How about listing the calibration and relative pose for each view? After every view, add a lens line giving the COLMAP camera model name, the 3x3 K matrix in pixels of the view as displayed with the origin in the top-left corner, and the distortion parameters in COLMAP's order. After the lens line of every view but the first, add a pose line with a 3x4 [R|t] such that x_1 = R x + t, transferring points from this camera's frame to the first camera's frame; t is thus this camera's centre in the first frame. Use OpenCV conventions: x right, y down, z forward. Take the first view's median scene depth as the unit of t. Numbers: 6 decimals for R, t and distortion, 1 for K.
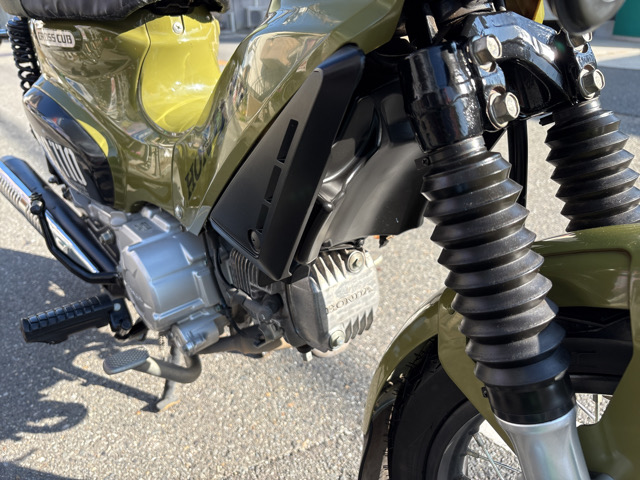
lens RADIAL K [[490.6, 0, 312.1], [0, 490.6, 236.8], [0, 0, 1]] dist [0.040948, -0.051829]
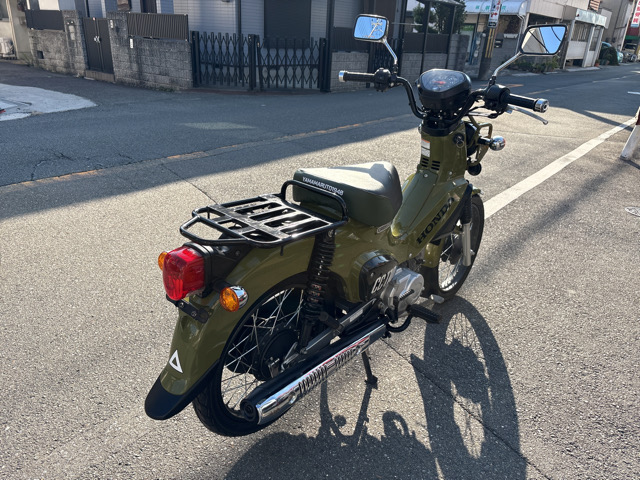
lens RADIAL K [[490.6, 0, 324.6], [0, 490.6, 238.0], [0, 0, 1]] dist [0.040948, -0.051829]
pose [[-0.187935, -0.367511, 0.910833, -2.681079], [0.370593, 0.832277, 0.412280, -1.467333], [-0.909583, 0.415030, -0.020217, 1.437451]]
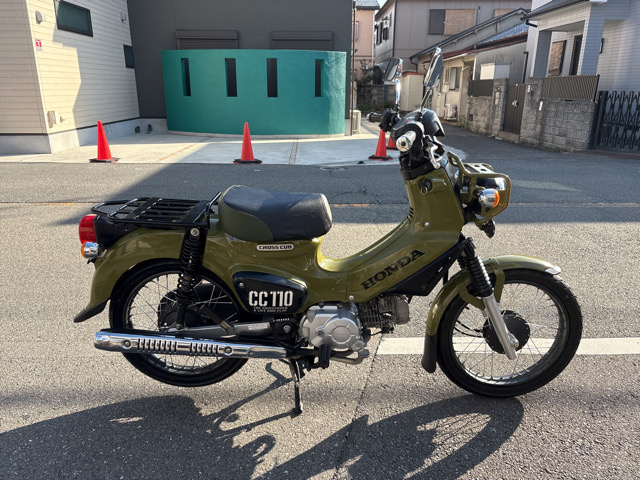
lens RADIAL K [[490.6, 0, 321.2], [0, 490.6, 235.9], [0, 0, 1]] dist [0.040948, -0.051829]
pose [[0.631165, -0.203617, 0.748446, -2.279431], [0.311806, 0.950135, -0.004459, -0.405415], [-0.710217, 0.236184, 0.663181, -0.747937]]
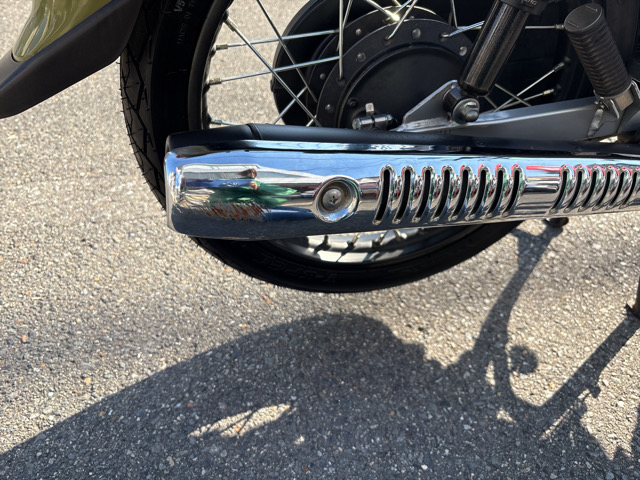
lens RADIAL K [[490.6, 0, 318.7], [0, 490.6, 241.9], [0, 0, 1]] dist [0.040948, -0.051829]
pose [[0.407775, -0.526079, 0.746298, -1.539392], [0.316440, 0.848108, 0.424945, -0.386636], [-0.856496, 0.062877, 0.512310, 1.524662]]
